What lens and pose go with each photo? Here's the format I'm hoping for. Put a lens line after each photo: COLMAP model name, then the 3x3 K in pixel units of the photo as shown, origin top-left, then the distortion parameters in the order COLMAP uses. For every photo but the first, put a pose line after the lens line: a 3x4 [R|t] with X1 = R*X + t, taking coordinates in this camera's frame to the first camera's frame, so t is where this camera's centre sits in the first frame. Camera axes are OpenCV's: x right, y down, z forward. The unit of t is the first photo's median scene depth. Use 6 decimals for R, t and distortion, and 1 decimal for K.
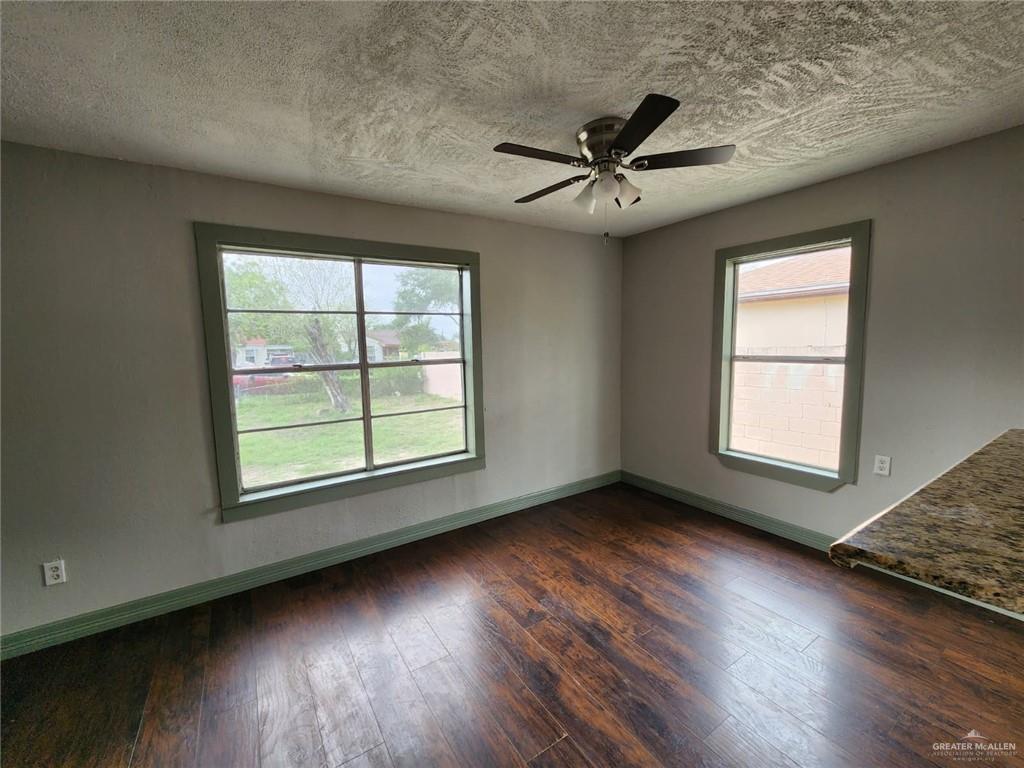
lens RADIAL K [[420.1, 0, 509.8], [0, 420.1, 385.4], [0, 0, 1]] dist [-0.001273, 0.000036]
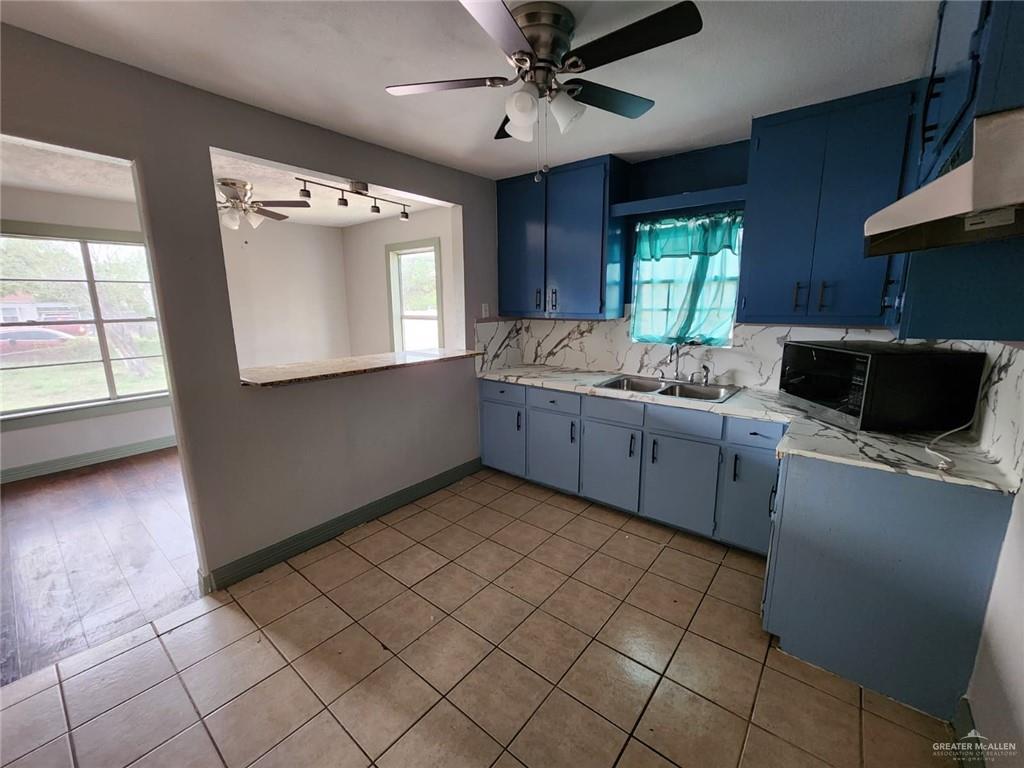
lens RADIAL K [[420.1, 0, 509.8], [0, 420.1, 385.4], [0, 0, 1]] dist [-0.001273, 0.000036]
pose [[0.952157, -0.044813, 0.302306, 0.564589], [0.017454, 0.995550, 0.092604, 0.064427], [-0.305111, -0.082897, 0.948702, -0.795361]]
